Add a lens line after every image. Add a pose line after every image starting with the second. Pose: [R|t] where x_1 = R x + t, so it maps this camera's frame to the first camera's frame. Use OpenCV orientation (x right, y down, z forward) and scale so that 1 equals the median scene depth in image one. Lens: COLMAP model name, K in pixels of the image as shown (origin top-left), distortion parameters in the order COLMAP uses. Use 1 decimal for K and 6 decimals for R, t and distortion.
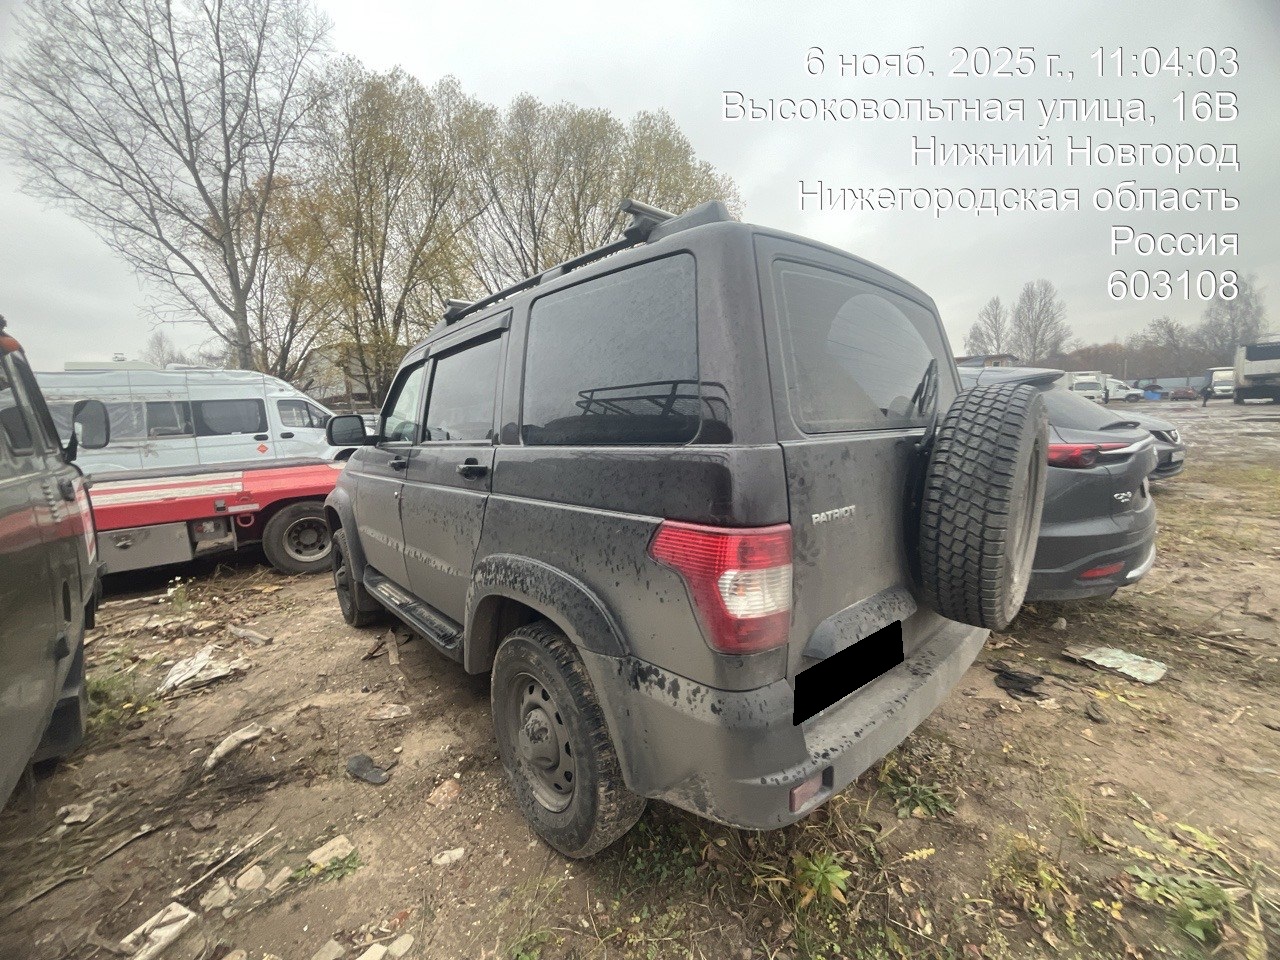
lens RADIAL K [[512.0, 0, 643.4], [0, 512.0, 473.4], [0, 0, 1]] dist [-0.004452, -0.000029]
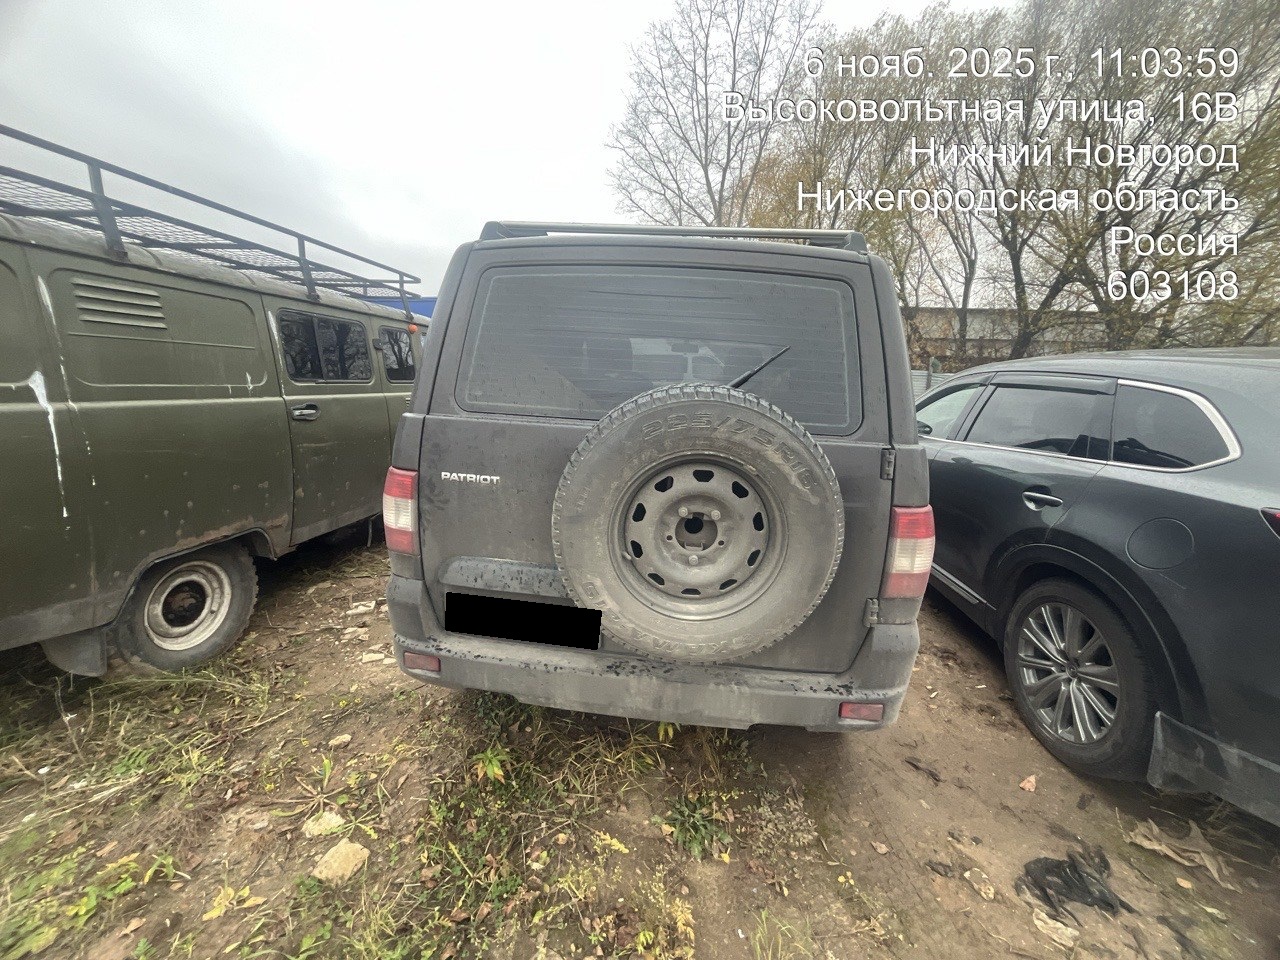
lens RADIAL K [[512.0, 0, 645.5], [0, 512.0, 473.5], [0, 0, 1]] dist [-0.004452, -0.000029]
pose [[0.665660, 0.200443, -0.718832, 0.198597], [-0.144946, 0.979635, 0.138943, -0.021400], [0.732044, 0.011703, 0.681157, 0.058476]]
